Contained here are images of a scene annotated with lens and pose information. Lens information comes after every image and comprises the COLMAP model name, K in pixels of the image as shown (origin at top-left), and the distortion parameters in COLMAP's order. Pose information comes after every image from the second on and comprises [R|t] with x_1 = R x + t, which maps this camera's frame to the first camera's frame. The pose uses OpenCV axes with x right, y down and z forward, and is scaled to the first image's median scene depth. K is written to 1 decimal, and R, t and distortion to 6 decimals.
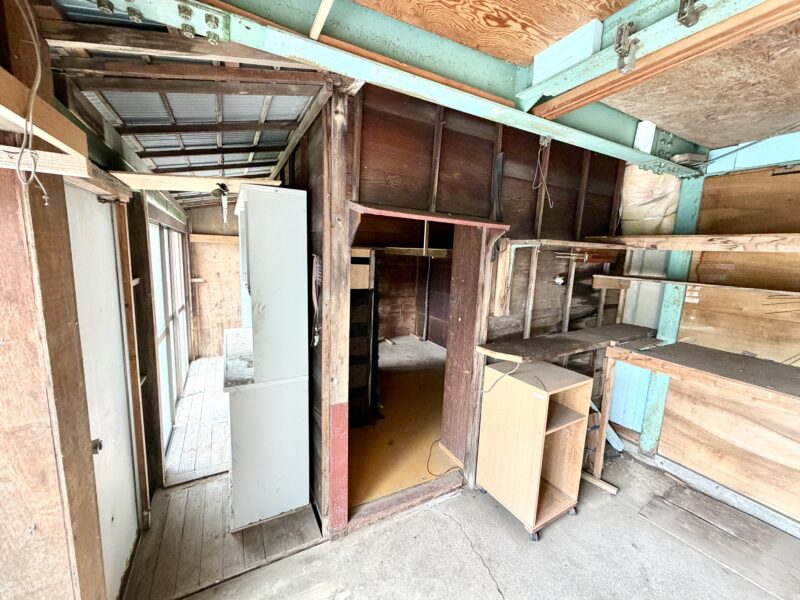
lens RADIAL K [[318.0, 0, 397.5], [0, 318.0, 300.9], [0, 0, 1]] dist [-0.002869, 0.000699]
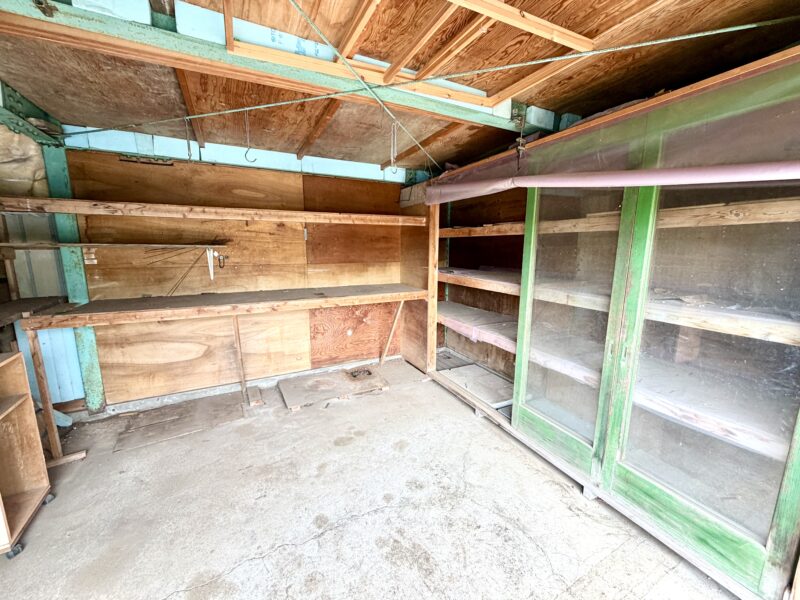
lens RADIAL K [[318.0, 0, 397.5], [0, 318.0, 300.9], [0, 0, 1]] dist [-0.002869, 0.000699]
pose [[0.007272, -0.201962, 0.979366, -0.202423], [0.149844, 0.968554, 0.198620, 0.073803], [-0.988683, 0.145308, 0.037306, -0.100572]]
